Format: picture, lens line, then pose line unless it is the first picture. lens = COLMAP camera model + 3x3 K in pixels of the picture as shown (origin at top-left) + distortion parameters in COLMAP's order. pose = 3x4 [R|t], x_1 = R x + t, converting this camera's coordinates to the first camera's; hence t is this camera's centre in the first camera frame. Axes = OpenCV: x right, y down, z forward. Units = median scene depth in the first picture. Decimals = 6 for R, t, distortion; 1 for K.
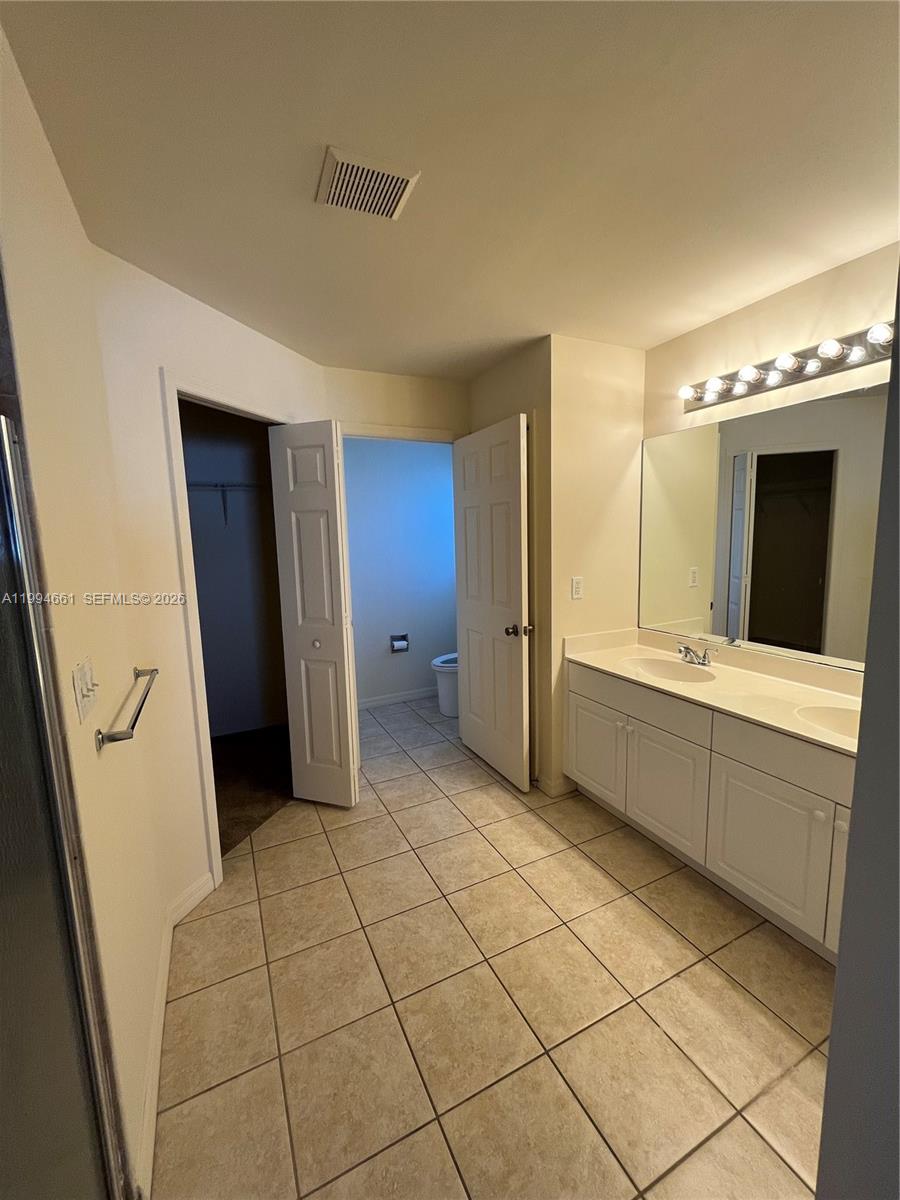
lens RADIAL K [[483.6, 0, 450.0], [0, 483.6, 600.0], [0, 0, 1]] dist [-0.005668, 0.000041]
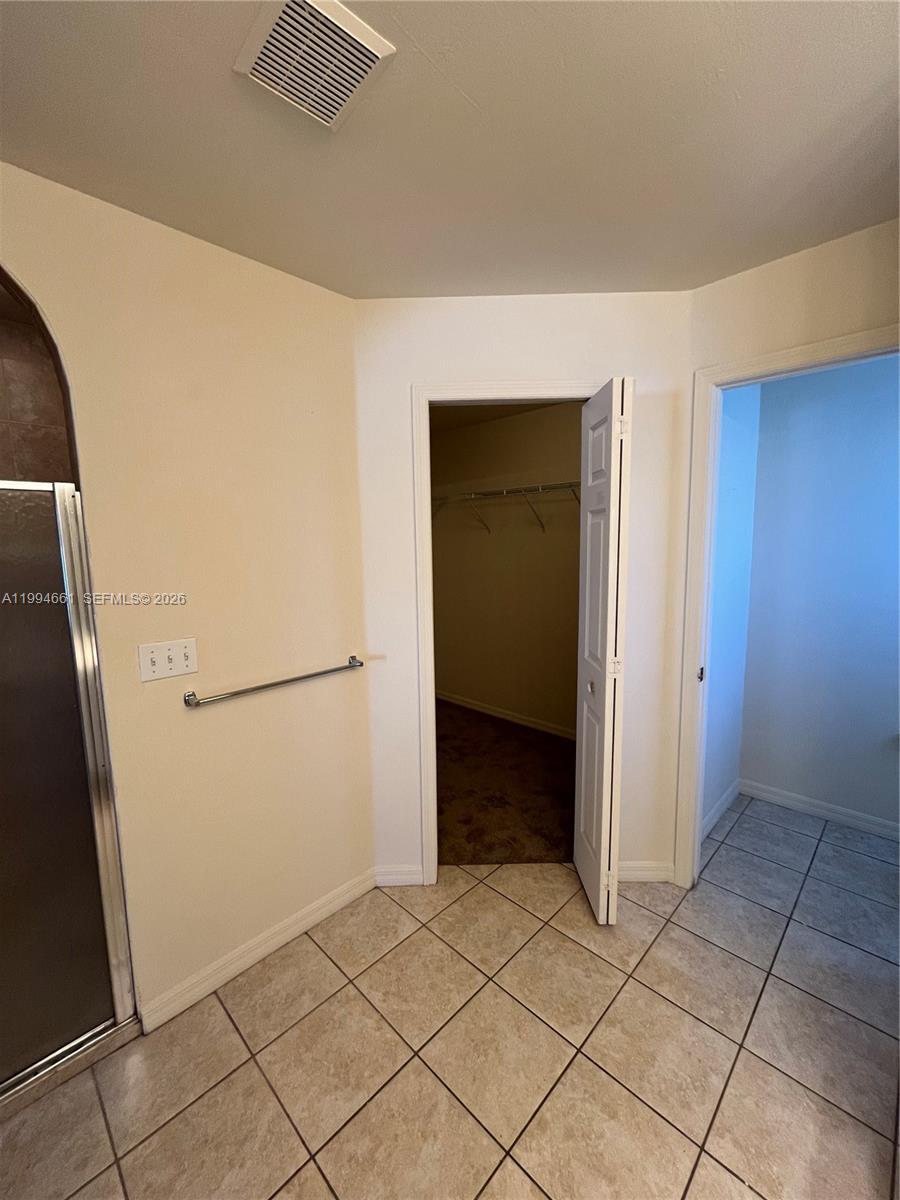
lens RADIAL K [[483.6, 0, 450.0], [0, 483.6, 600.0], [0, 0, 1]] dist [-0.005668, 0.000041]
pose [[0.330983, 0.136606, -0.933697, 0.373952], [-0.119503, 0.987567, 0.102126, -0.104258], [0.936039, 0.077777, 0.343192, 0.589945]]
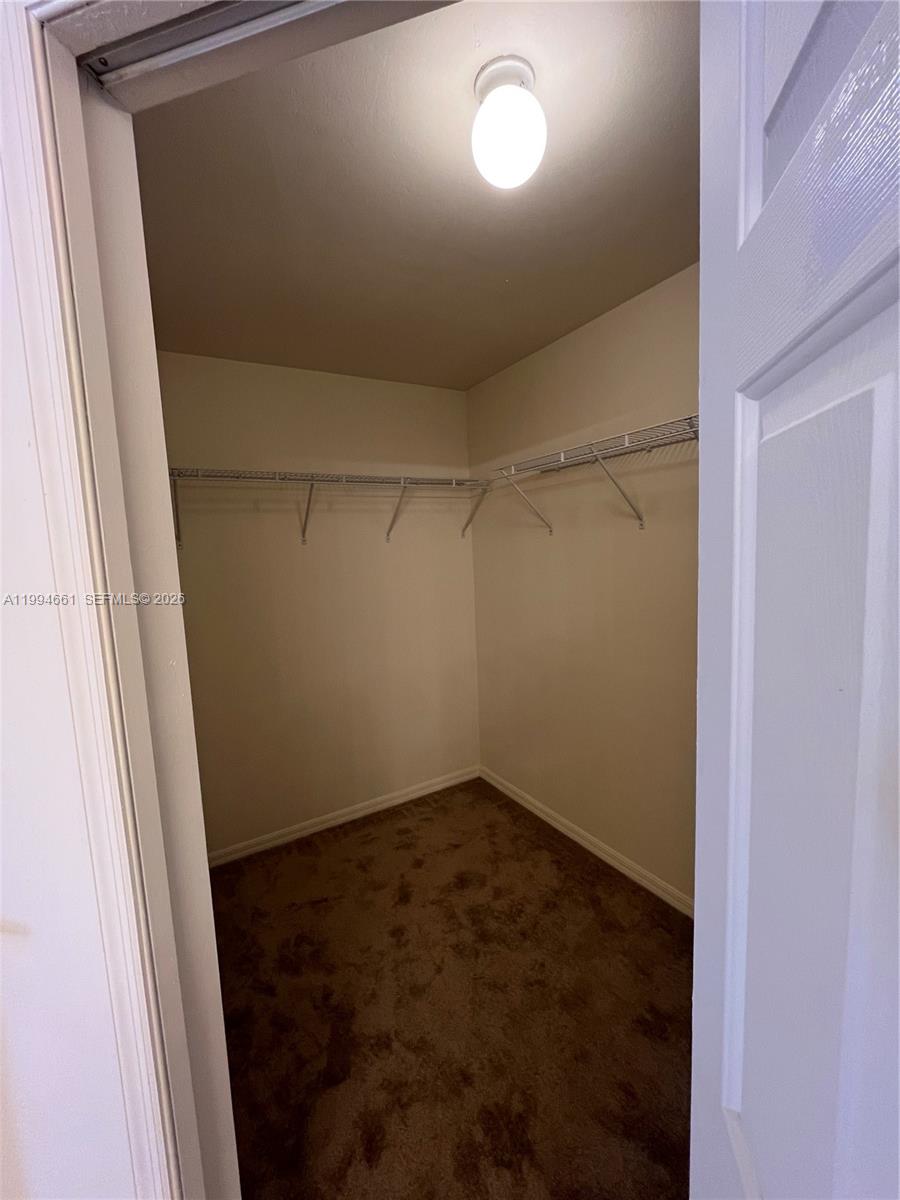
lens RADIAL K [[483.6, 0, 450.0], [0, 483.6, 600.0], [0, 0, 1]] dist [-0.005668, 0.000041]
pose [[0.090589, 0.127767, -0.987659, -0.176183], [-0.086344, 0.989009, 0.120022, -0.144046], [0.992138, 0.074406, 0.100625, 0.975937]]
